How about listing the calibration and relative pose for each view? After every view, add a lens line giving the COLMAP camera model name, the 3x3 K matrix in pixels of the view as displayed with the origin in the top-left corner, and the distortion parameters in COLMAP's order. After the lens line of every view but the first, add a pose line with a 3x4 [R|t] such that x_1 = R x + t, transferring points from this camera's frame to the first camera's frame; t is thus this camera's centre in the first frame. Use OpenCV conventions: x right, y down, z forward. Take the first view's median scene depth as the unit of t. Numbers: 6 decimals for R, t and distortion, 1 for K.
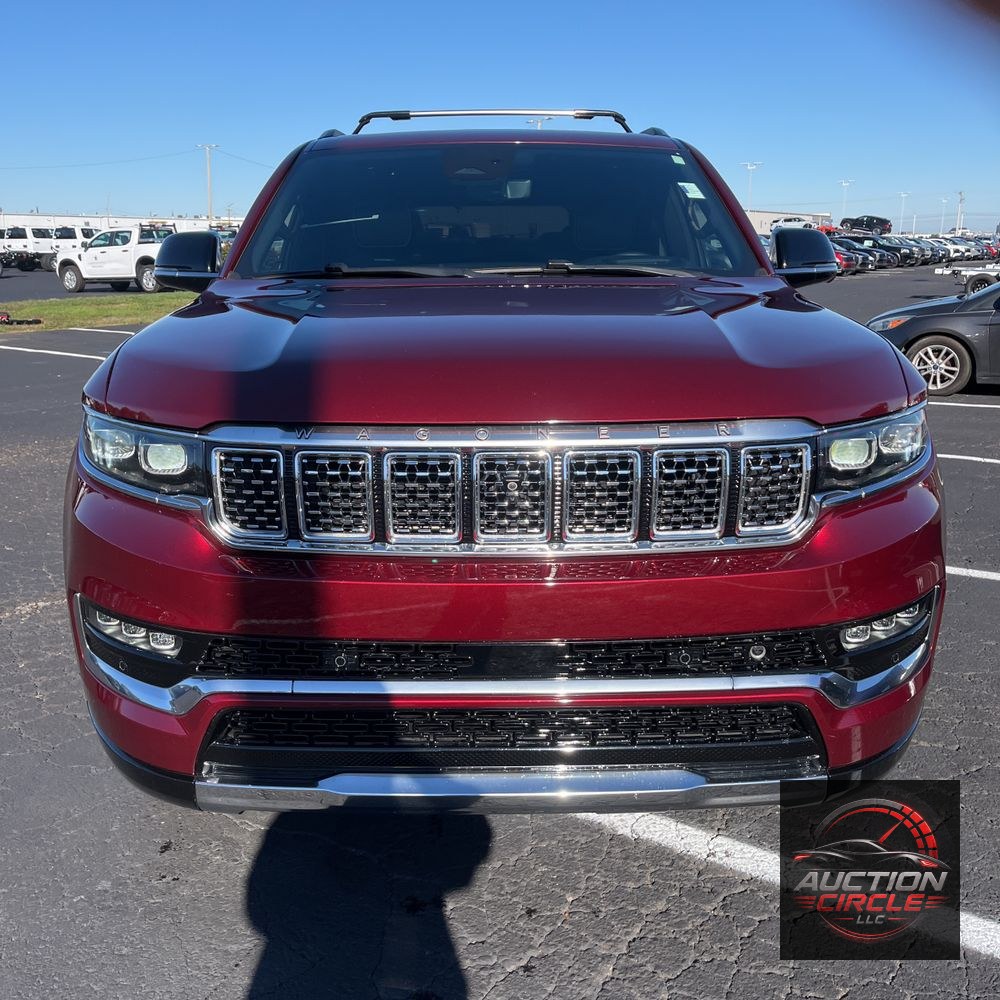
lens RADIAL K [[1012.8, 0, 500.0], [0, 1012.8, 500.0], [0, 0, 1]] dist [0.062230, -0.064497]
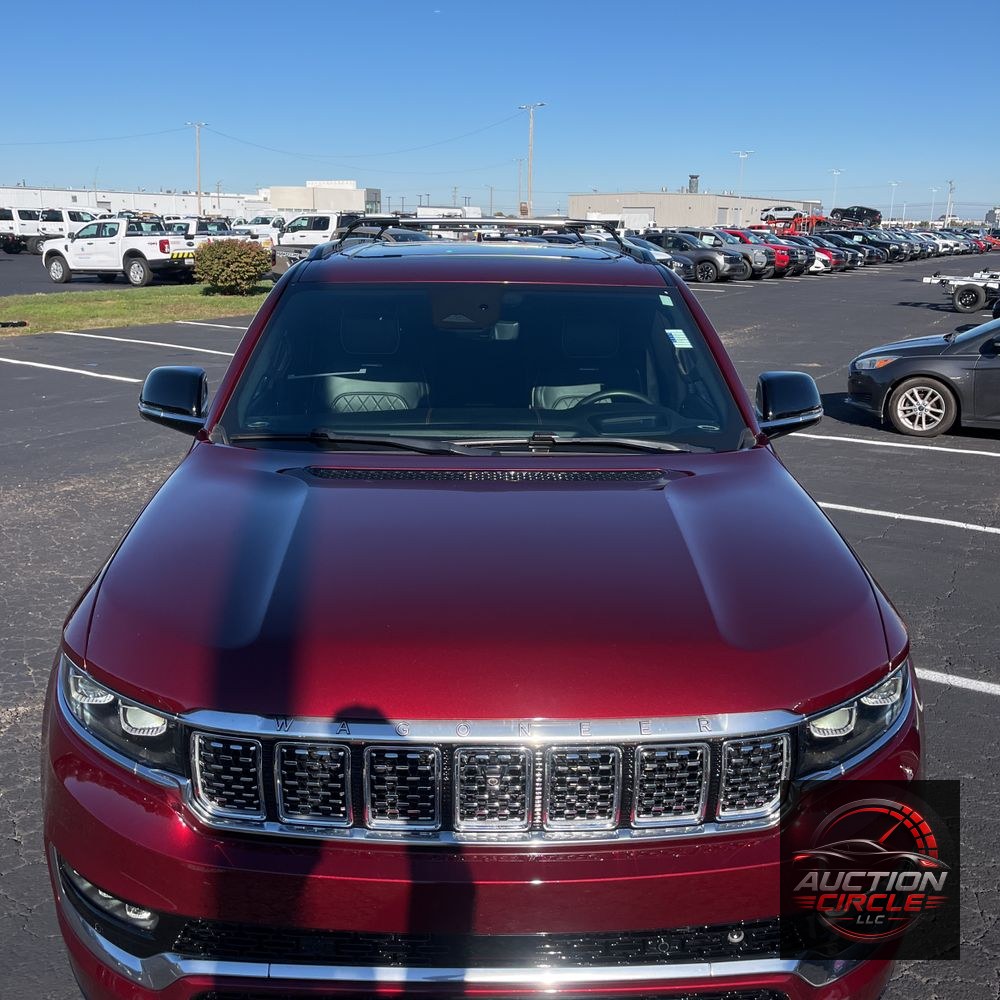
lens RADIAL K [[1012.8, 0, 500.0], [0, 1012.8, 500.0], [0, 0, 1]] dist [0.062230, -0.064497]
pose [[0.999819, 0.013885, 0.012979, 0.001956], [-0.014010, 0.999856, 0.009547, -0.258601], [-0.012844, -0.009727, 0.999870, 0.001528]]
